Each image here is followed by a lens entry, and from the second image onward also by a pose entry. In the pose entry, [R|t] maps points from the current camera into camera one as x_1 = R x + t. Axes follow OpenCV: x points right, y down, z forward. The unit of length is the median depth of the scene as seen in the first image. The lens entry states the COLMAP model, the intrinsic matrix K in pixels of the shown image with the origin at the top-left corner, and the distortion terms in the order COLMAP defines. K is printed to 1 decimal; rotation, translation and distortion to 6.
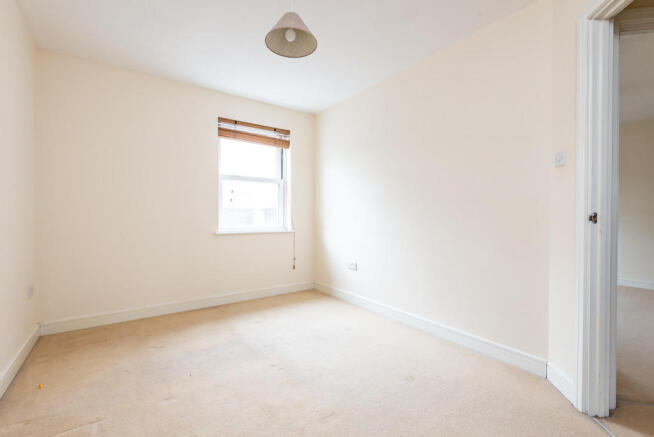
lens RADIAL K [[294.5, 0, 324.6], [0, 294.5, 216.9], [0, 0, 1]] dist [0.000474, -0.001862]
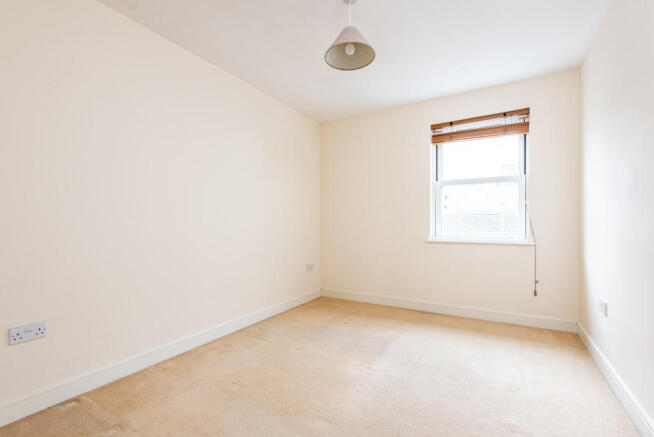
lens RADIAL K [[294.5, 0, 329.3], [0, 294.5, 227.4], [0, 0, 1]] dist [0.000474, -0.001862]
pose [[0.392204, 0.010360, -0.919820, 0.410944], [-0.000533, 0.999939, 0.011035, -0.001720], [0.919878, -0.003838, 0.392185, 0.272276]]
